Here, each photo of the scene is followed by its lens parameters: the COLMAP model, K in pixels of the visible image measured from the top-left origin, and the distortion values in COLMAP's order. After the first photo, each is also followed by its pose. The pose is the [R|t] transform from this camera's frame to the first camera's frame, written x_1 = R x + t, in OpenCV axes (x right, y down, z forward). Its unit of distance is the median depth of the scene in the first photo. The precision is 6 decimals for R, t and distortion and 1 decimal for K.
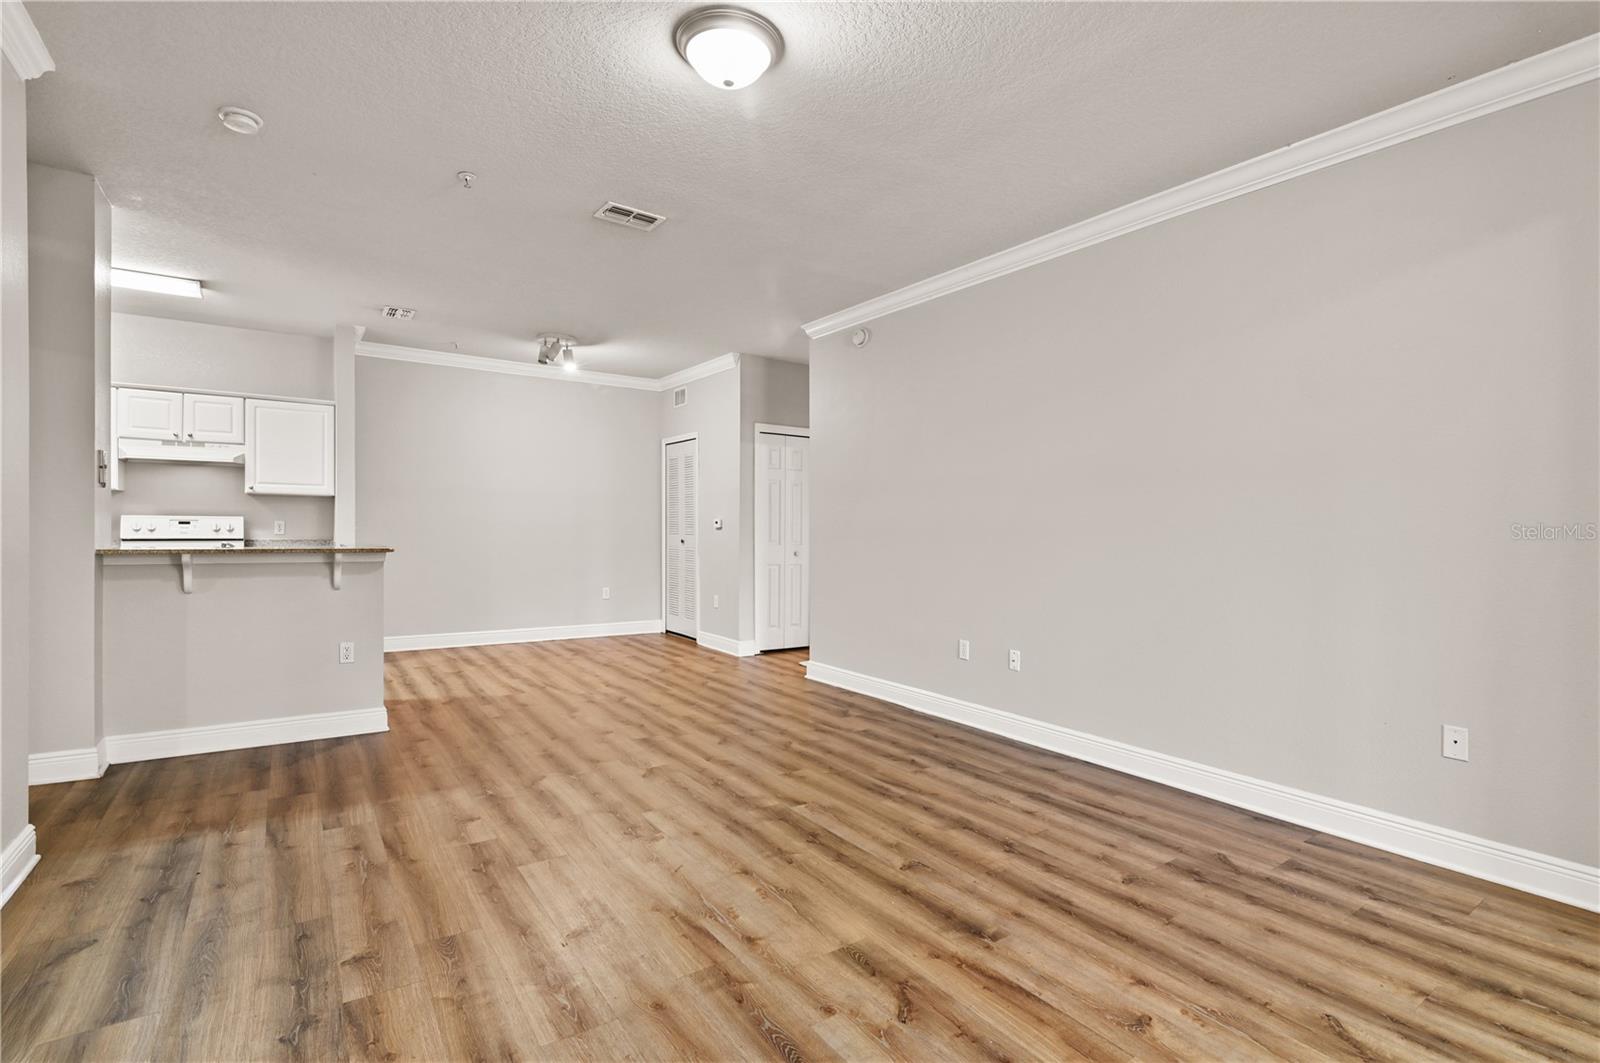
lens RADIAL K [[742.9, 0, 798.4], [0, 742.9, 521.9], [0, 0, 1]] dist [-0.018959, 0.000049]
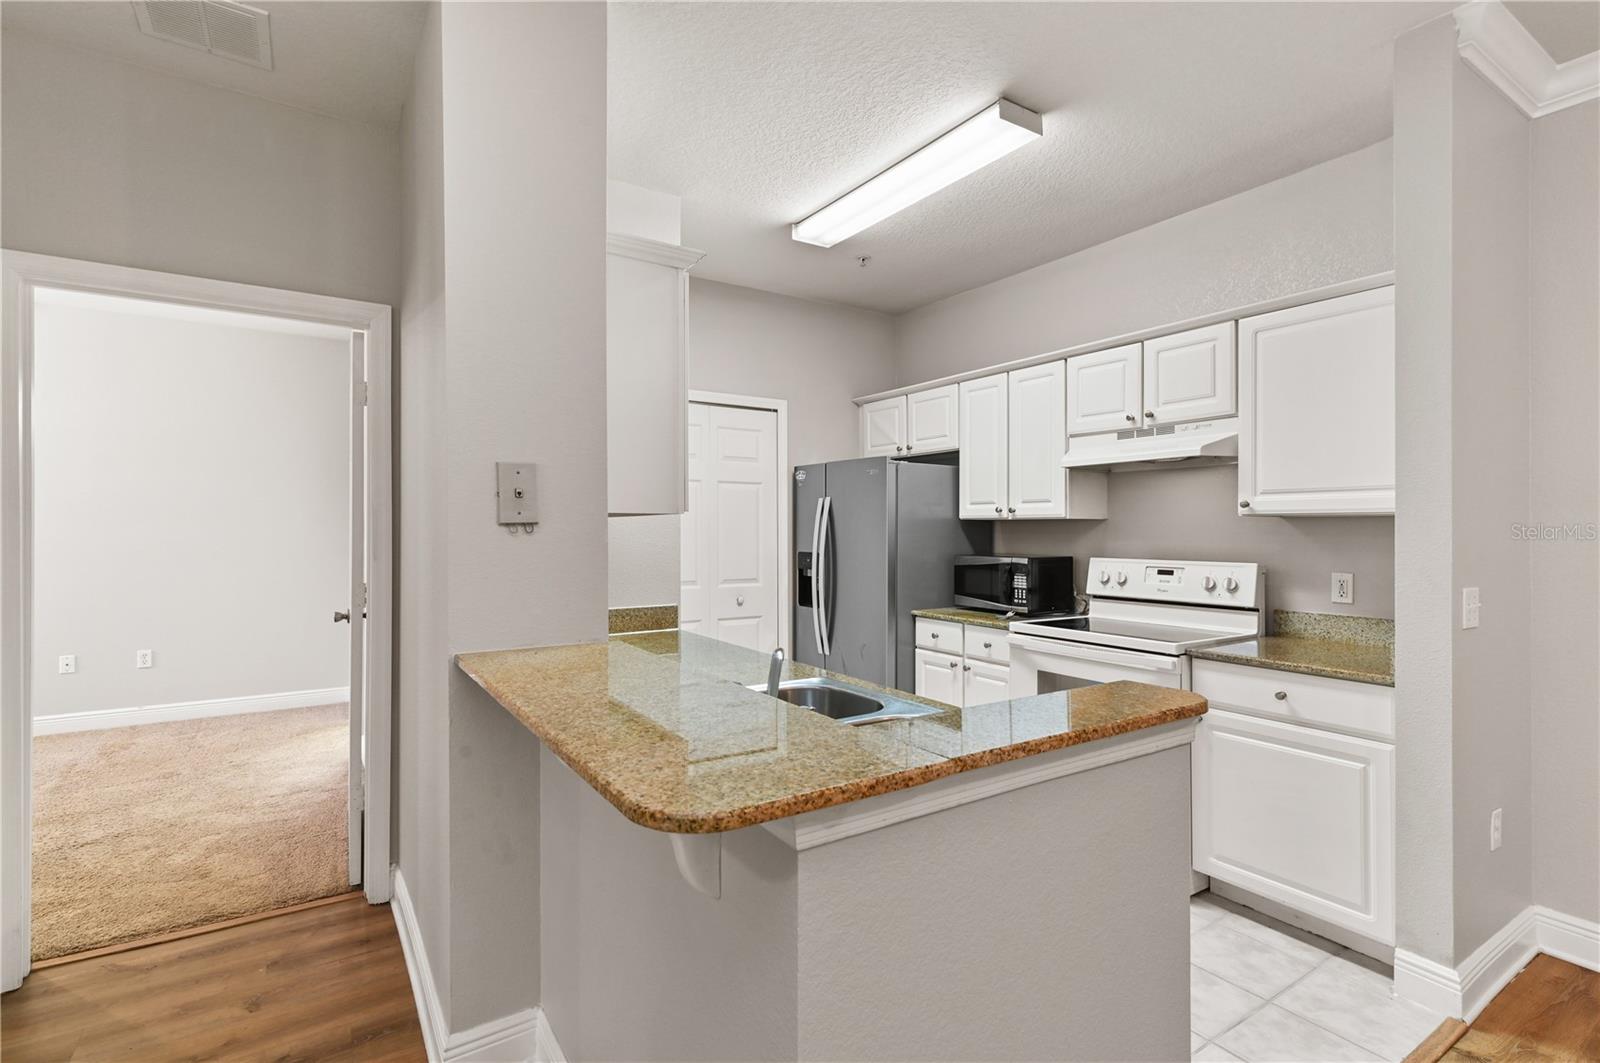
lens RADIAL K [[741.7, 0, 800.0], [0, 741.7, 531.5], [0, 0, 1]] dist [0.007575, 0.000420]
pose [[-0.014301, -0.012851, -0.999815, -0.264150], [0.003680, 0.999910, -0.012905, -0.023985], [0.999891, -0.003864, -0.014253, 0.739238]]
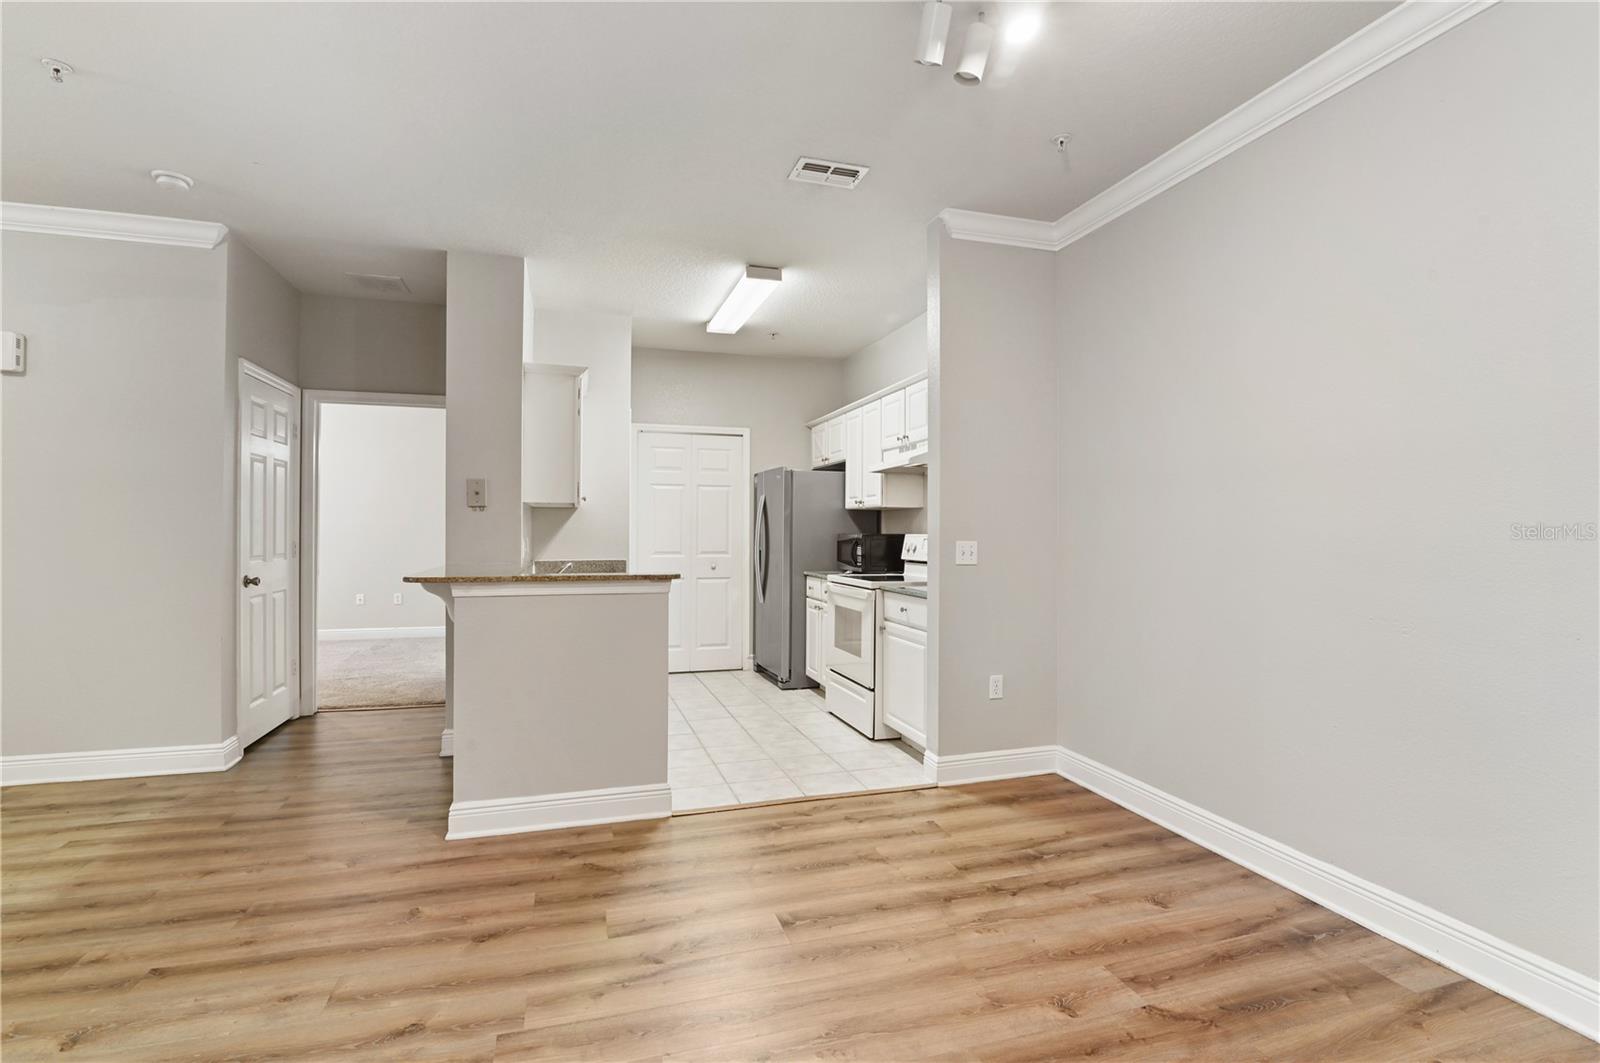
lens RADIAL K [[742.9, 0, 798.4], [0, 742.9, 521.9], [0, 0, 1]] dist [-0.018959, 0.000049]
pose [[-0.294104, -0.029226, -0.955327, 0.012258], [-0.002989, 0.999556, -0.029659, 0.003754], [0.955769, -0.005867, -0.294060, 1.125847]]
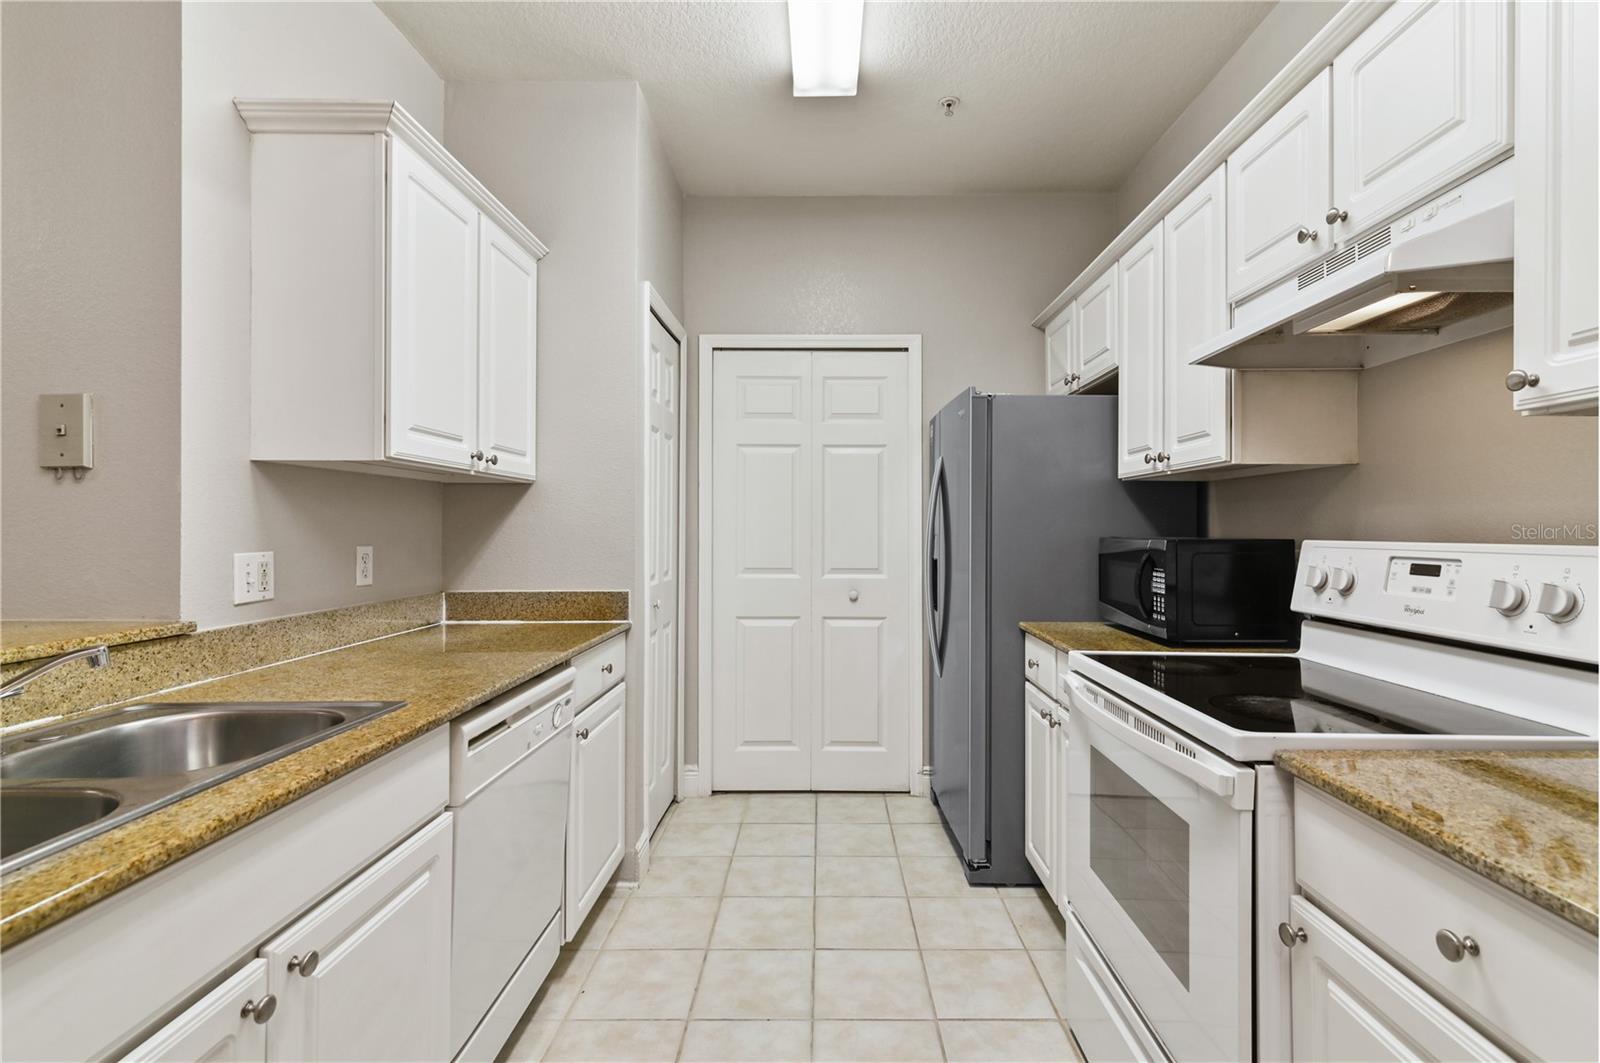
lens RADIAL K [[751.2, 0, 825.0], [0, 751.2, 523.8], [0, 0, 1]] dist [0.005844, -0.000235]
pose [[-0.565894, -0.021415, -0.824200, -0.518899], [-0.005468, 0.999738, -0.022222, -0.007259], [0.824460, -0.008068, -0.565863, 0.995398]]
